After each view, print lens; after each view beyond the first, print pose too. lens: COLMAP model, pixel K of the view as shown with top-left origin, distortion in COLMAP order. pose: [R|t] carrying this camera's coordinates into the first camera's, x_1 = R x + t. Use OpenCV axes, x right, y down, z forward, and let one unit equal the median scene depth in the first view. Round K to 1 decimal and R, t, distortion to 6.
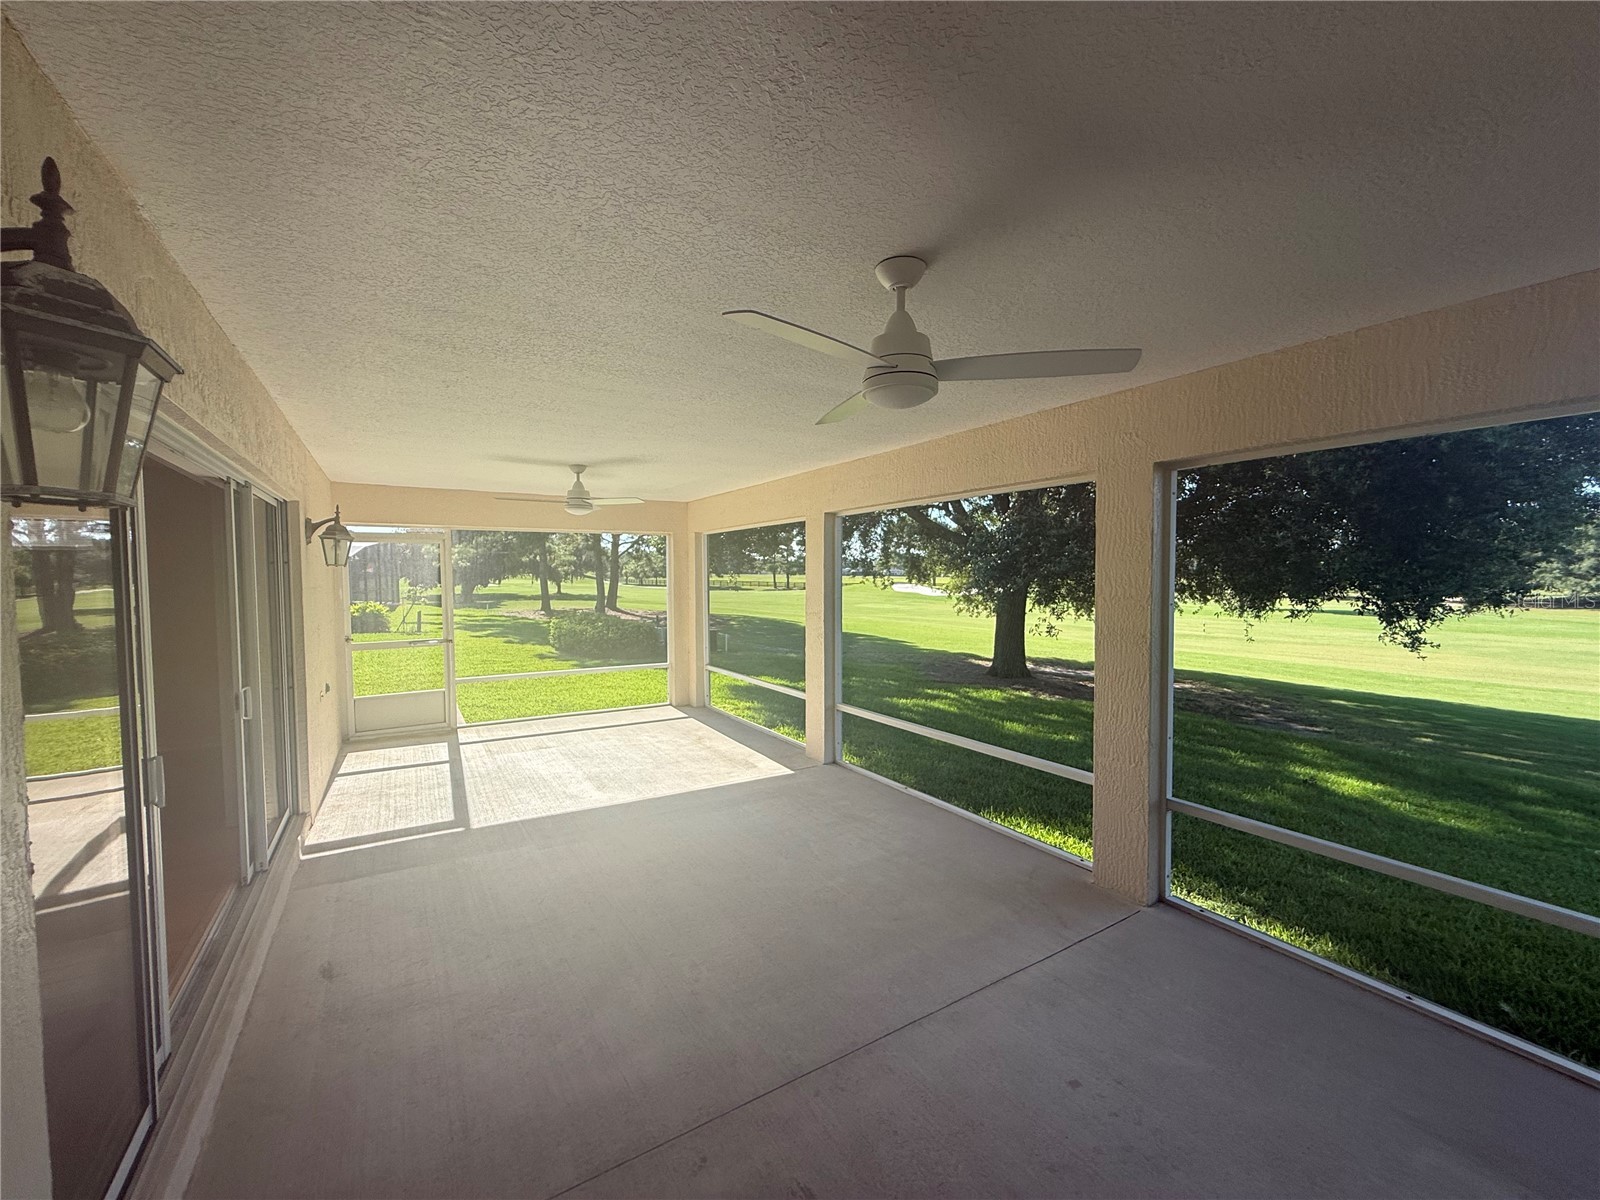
lens RADIAL K [[640.1, 0, 800.0], [0, 640.1, 600.0], [0, 0, 1]] dist [0.000929, 0.000029]
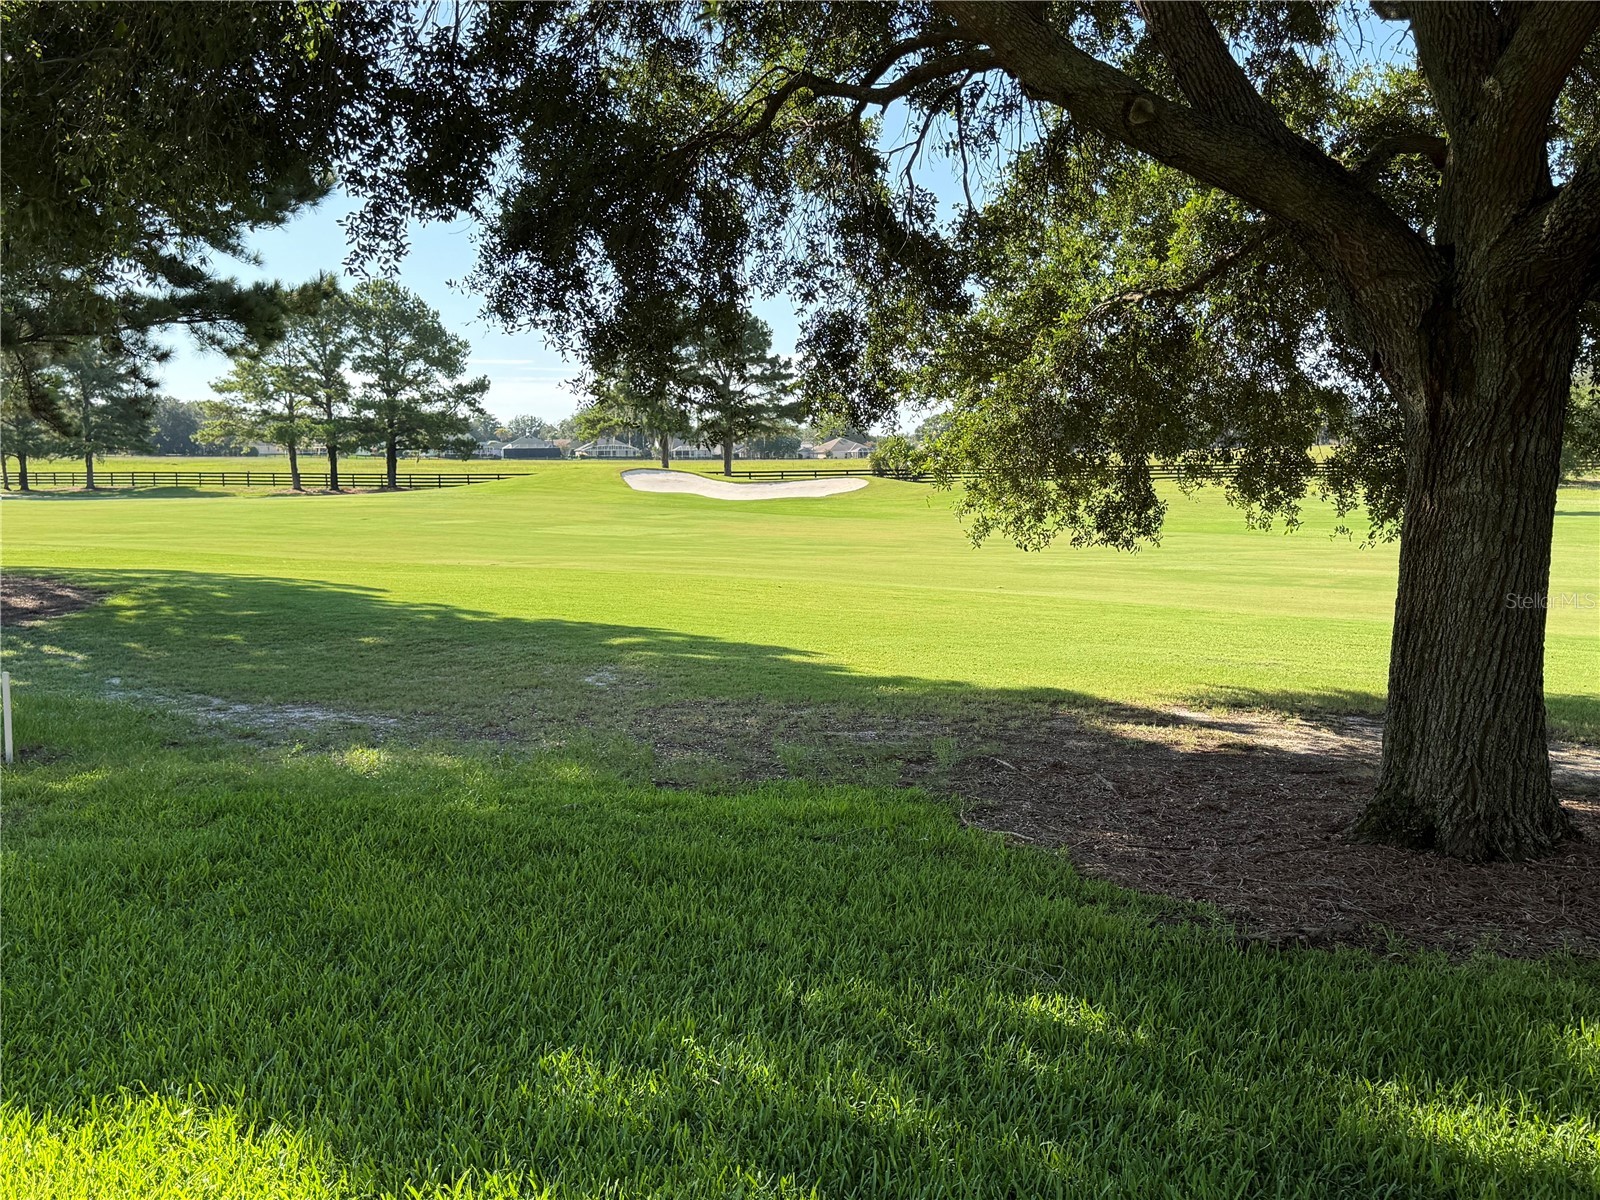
lens RADIAL K [[1531.4, 0, 815.0], [0, 1531.4, 604.5], [0, 0, 1]] dist [0.062004, -0.078120]
pose [[0.960225, -0.039136, 0.276473, -0.005564], [0.023536, 0.997950, 0.059521, 0.008475], [-0.278235, -0.050647, 0.959177, 0.454813]]
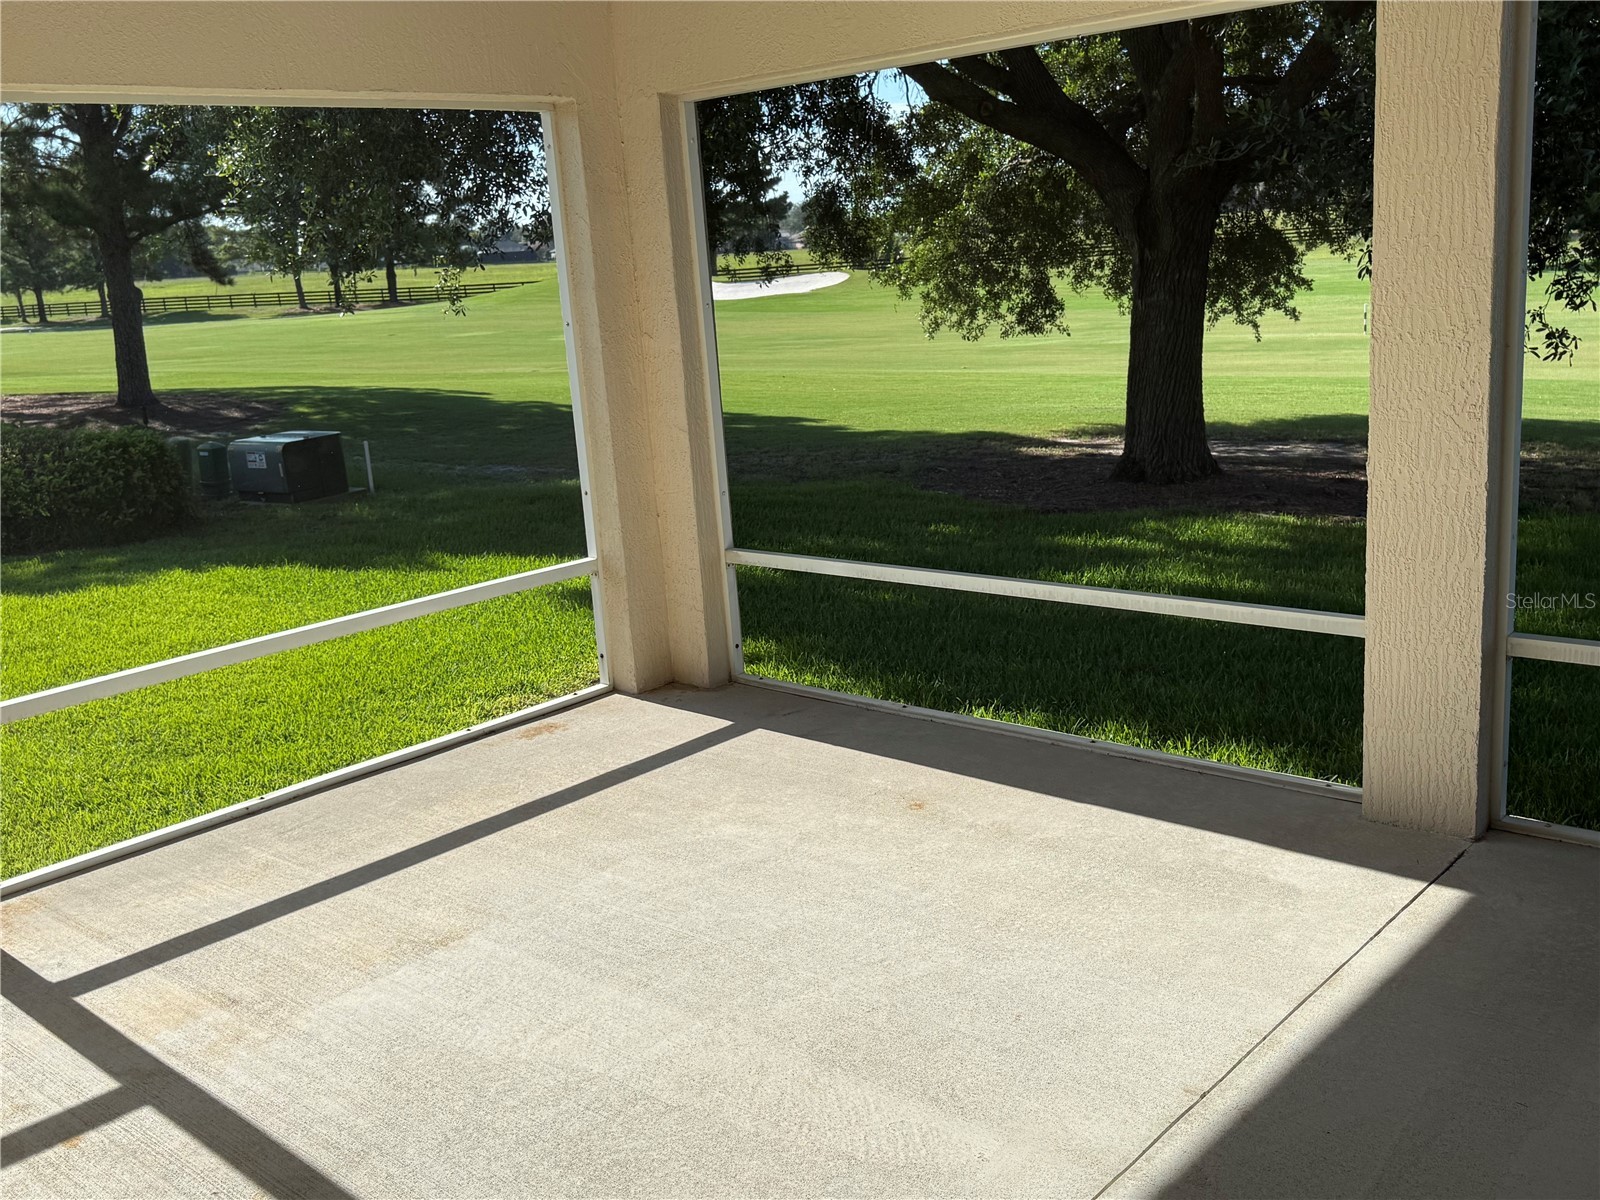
lens RADIAL K [[1508.3, 0, 800.0], [0, 1508.3, 600.0], [0, 0, 1]] dist [0.161828, -0.328061]
pose [[0.957279, -0.125090, 0.260710, -0.118479], [0.075970, 0.978715, 0.190647, -0.004018], [-0.279009, -0.162696, 0.946406, 0.115032]]
